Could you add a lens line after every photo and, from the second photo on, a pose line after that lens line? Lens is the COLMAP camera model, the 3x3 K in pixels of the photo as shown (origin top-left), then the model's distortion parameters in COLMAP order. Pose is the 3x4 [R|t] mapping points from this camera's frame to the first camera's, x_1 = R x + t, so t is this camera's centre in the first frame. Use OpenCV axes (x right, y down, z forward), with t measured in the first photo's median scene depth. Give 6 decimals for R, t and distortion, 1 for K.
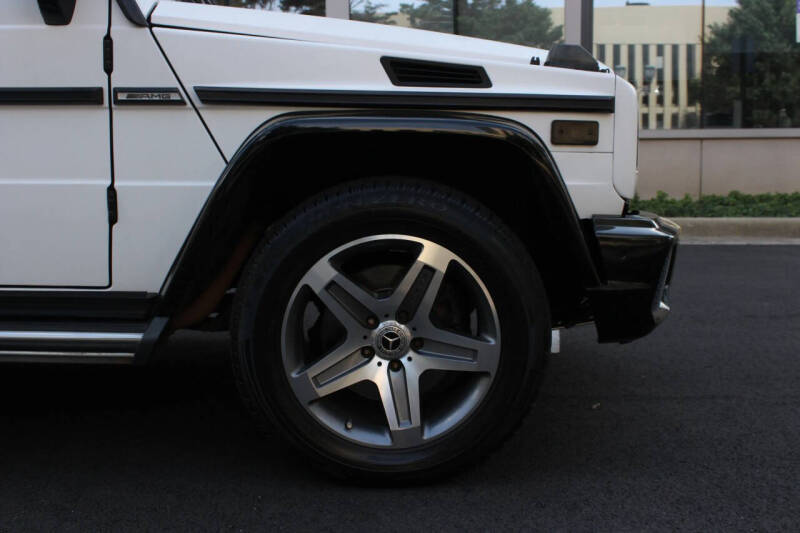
lens RADIAL K [[848.7, 0, 405.2], [0, 848.7, 262.9], [0, 0, 1]] dist [-0.113673, 0.137988]
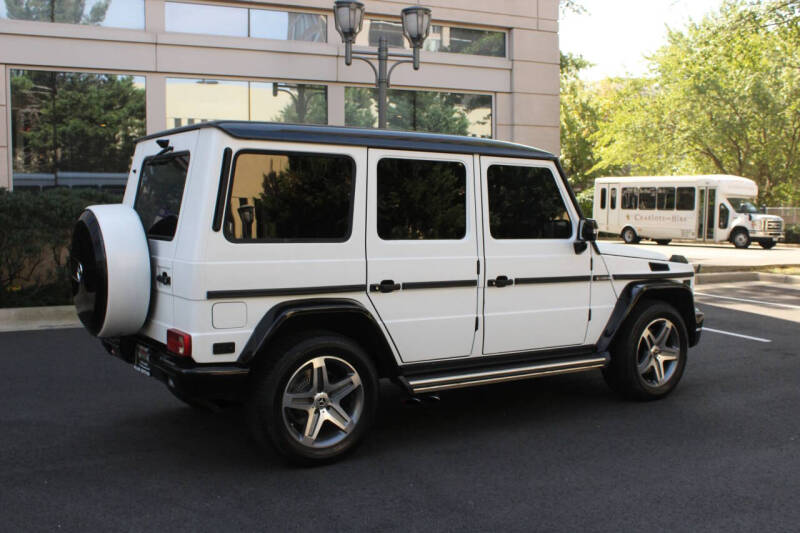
lens RADIAL K [[848.7, 0, 405.2], [0, 848.7, 262.9], [0, 0, 1]] dist [-0.113673, 0.137988]
pose [[0.831337, -0.030282, 0.554943, -2.516887], [0.068456, 0.996490, -0.048175, -0.153403], [-0.551537, 0.078039, 0.830492, -1.094561]]
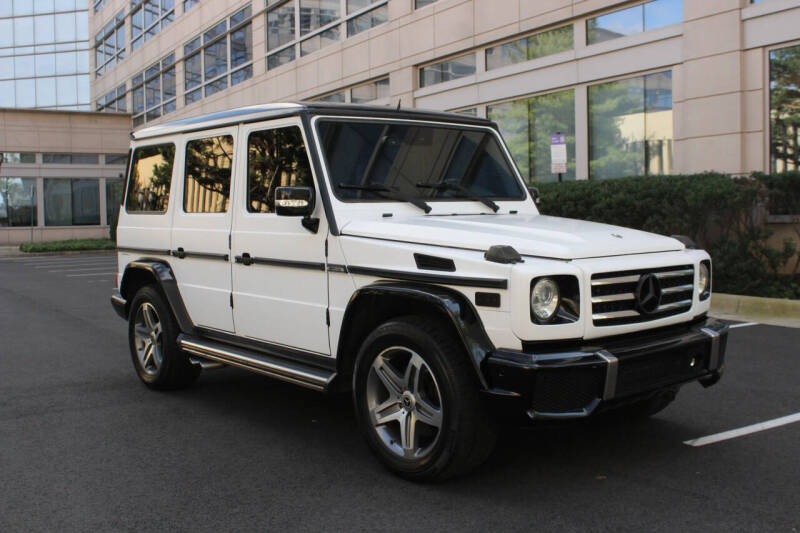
lens RADIAL K [[848.7, 0, 405.2], [0, 848.7, 262.9], [0, 0, 1]] dist [-0.113673, 0.137988]
pose [[0.647685, 0.039513, -0.760883, 1.427057], [-0.079729, 0.996686, -0.016110, -0.189831], [0.757725, 0.071099, 0.648689, -0.263610]]
